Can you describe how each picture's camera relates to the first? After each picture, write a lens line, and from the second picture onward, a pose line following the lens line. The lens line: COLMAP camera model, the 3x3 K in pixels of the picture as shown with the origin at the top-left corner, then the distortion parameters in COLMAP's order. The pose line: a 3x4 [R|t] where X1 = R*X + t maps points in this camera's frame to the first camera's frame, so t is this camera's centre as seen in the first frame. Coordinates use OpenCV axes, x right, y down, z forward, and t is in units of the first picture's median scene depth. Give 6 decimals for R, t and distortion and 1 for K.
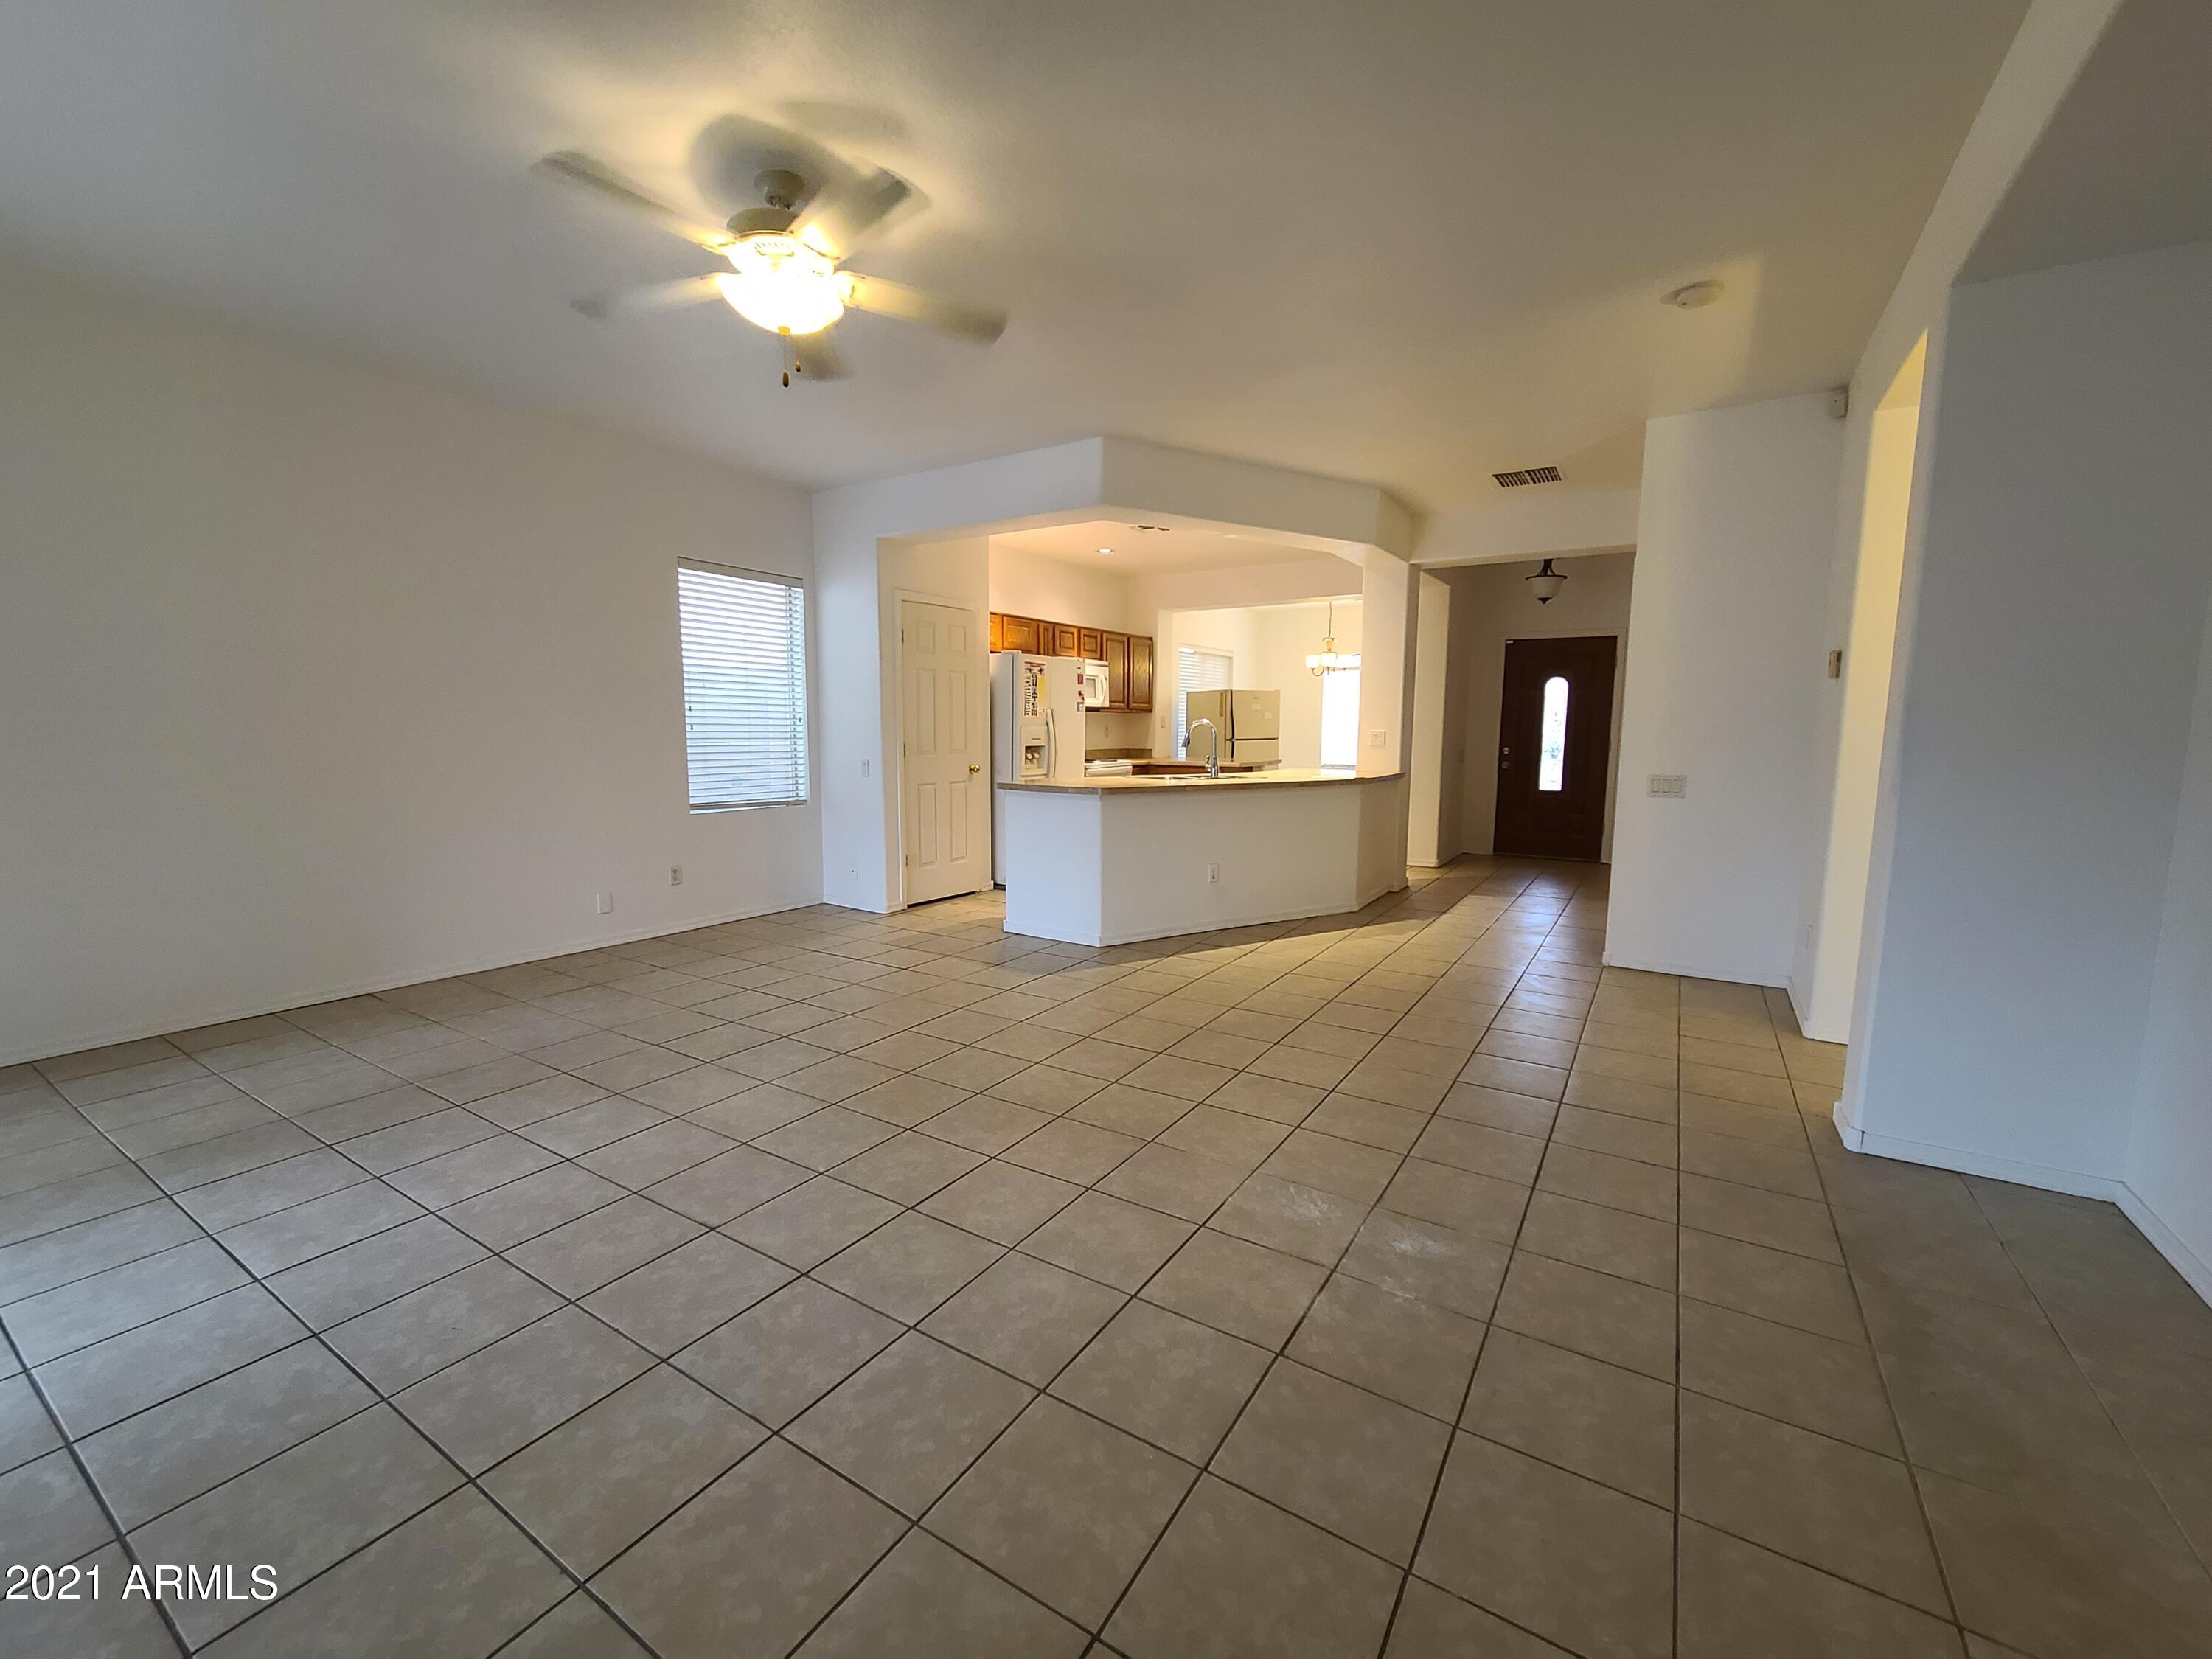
lens RADIAL K [[902.1, 0, 1102.2], [0, 902.1, 831.7], [0, 0, 1]] dist [-0.003975, -0.000410]
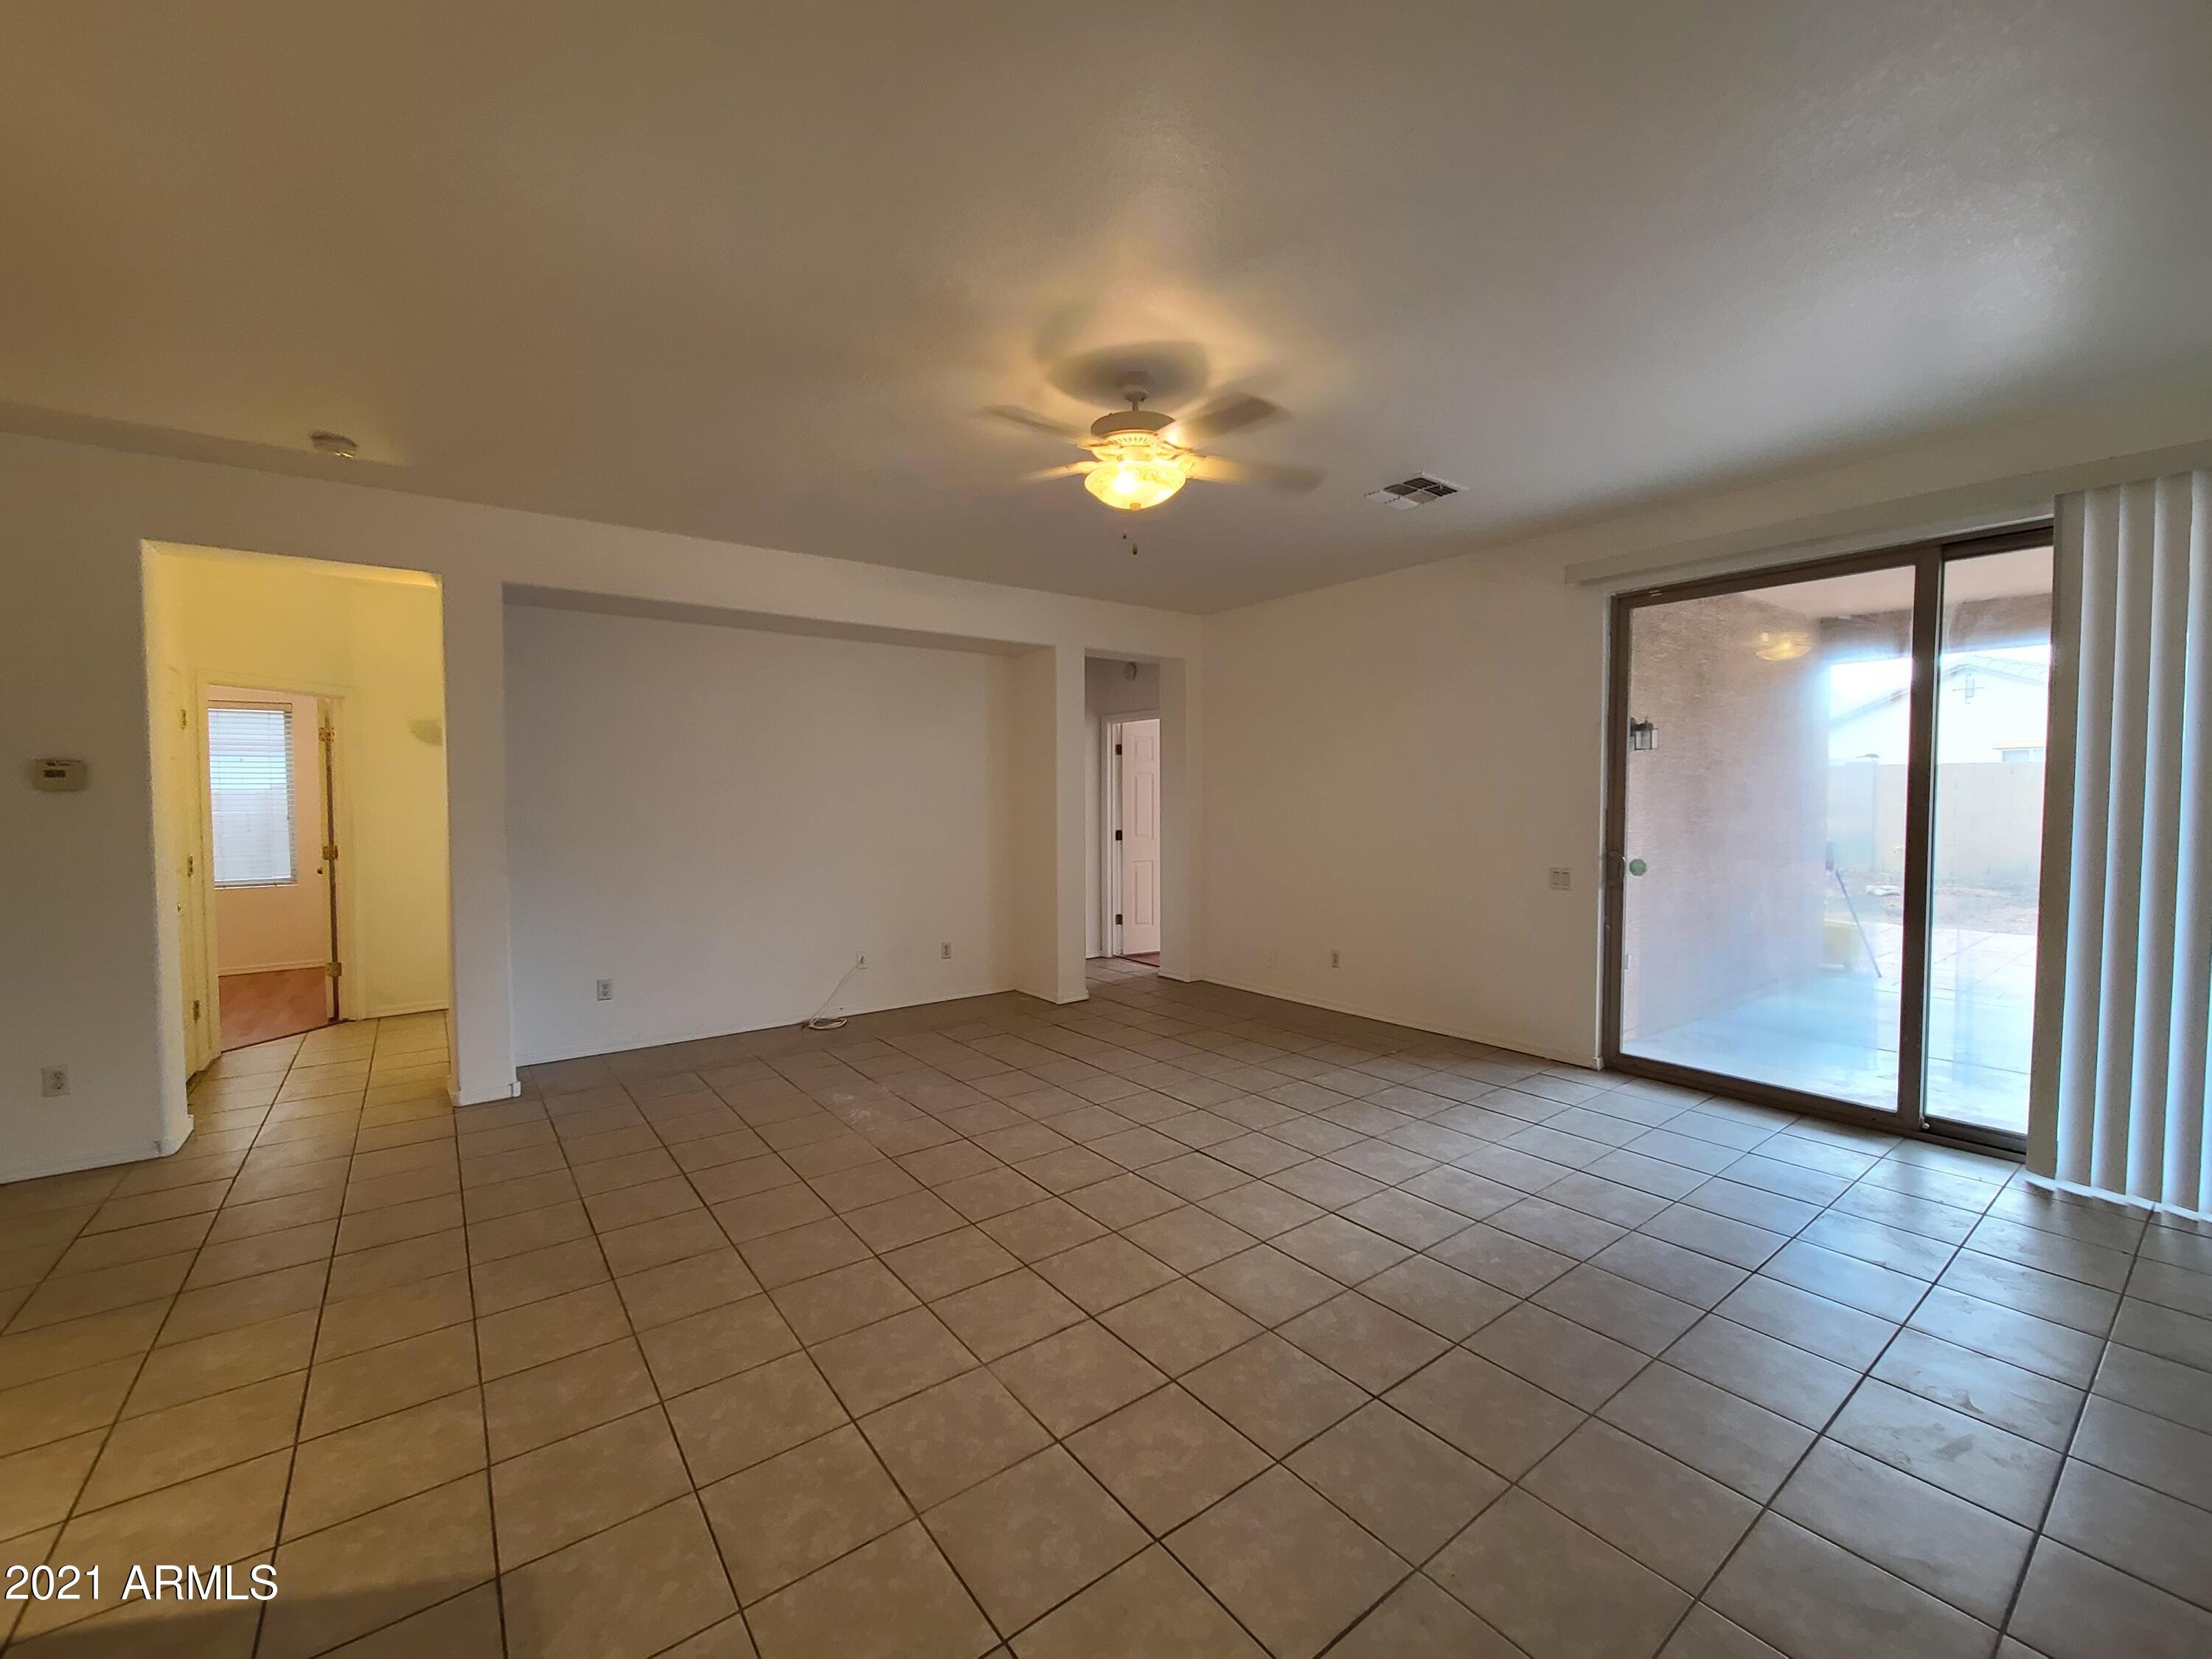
lens RADIAL K [[902.1, 0, 1102.2], [0, 902.1, 831.7], [0, 0, 1]] dist [-0.003975, -0.000410]
pose [[-0.934691, -0.017054, 0.355053, -0.266291], [0.040837, 0.987083, 0.154916, -0.120824], [-0.353109, 0.159298, -0.921921, 0.782077]]
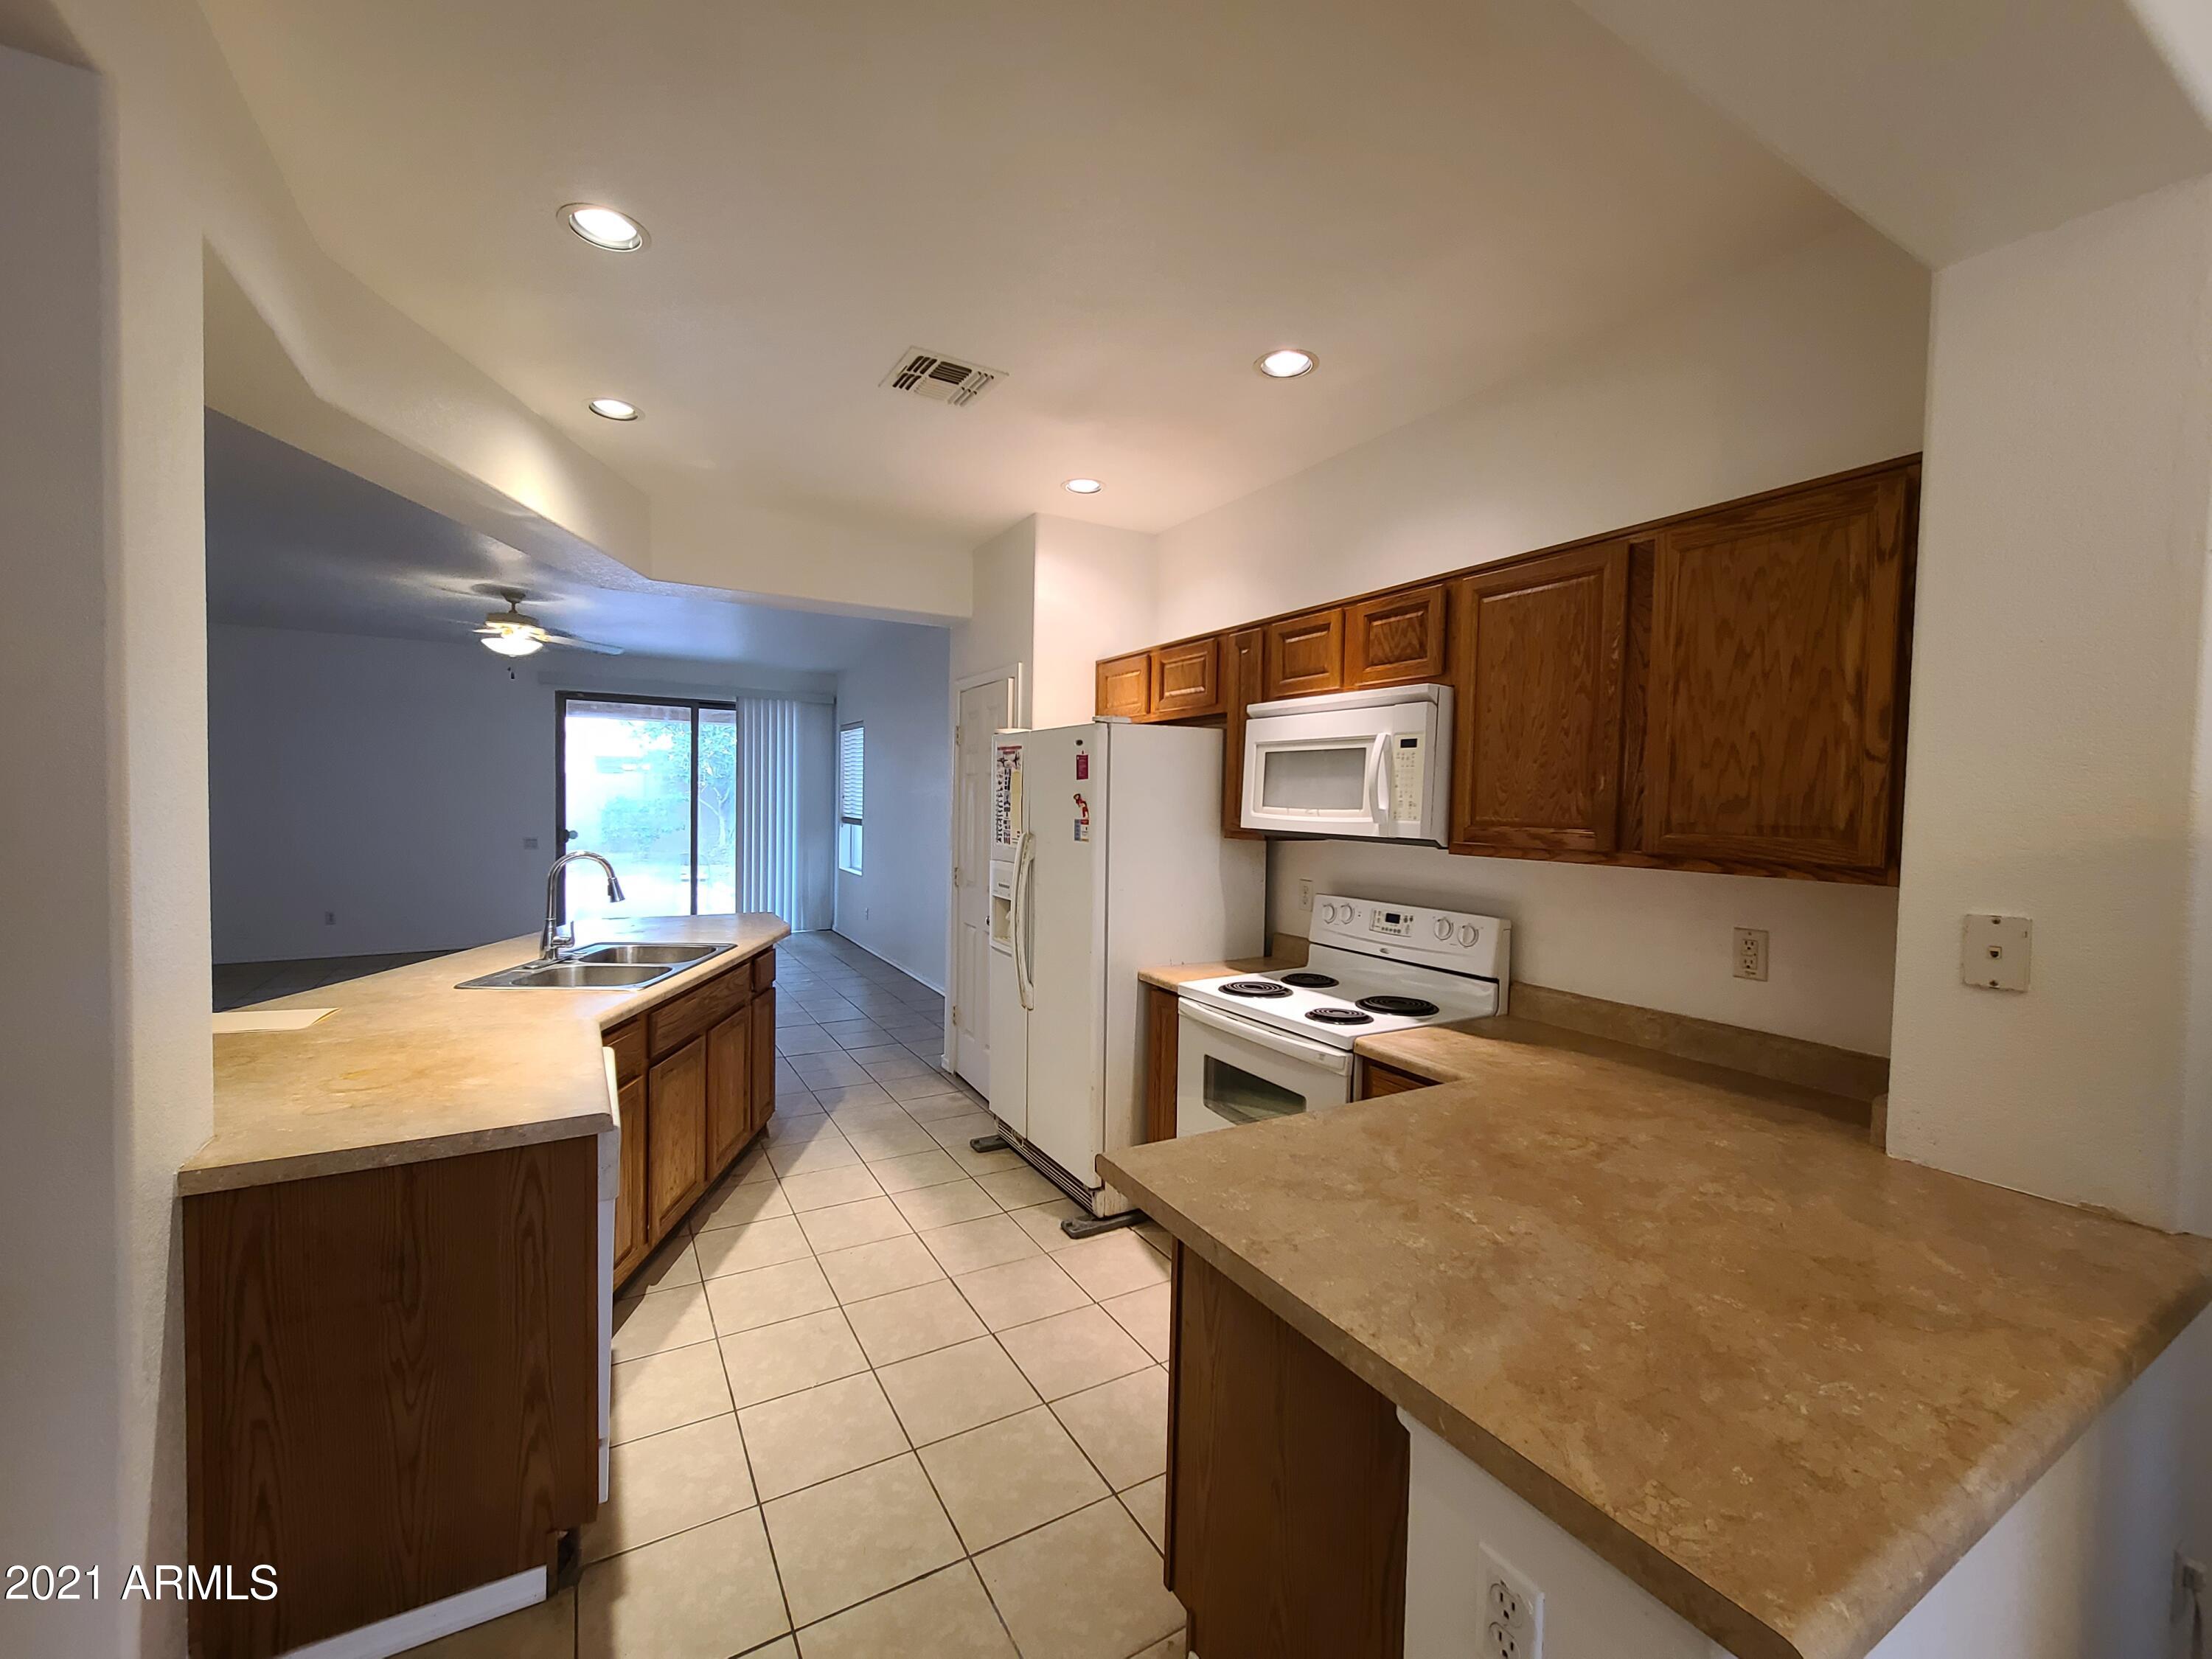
lens RADIAL K [[902.1, 0, 1102.2], [0, 902.1, 831.7], [0, 0, 1]] dist [-0.003975, -0.000410]
pose [[-0.460636, 0.016416, -0.887438, 0.368347], [-0.129082, 0.987960, 0.085277, -0.183748], [0.878153, 0.153833, -0.452971, 1.257571]]
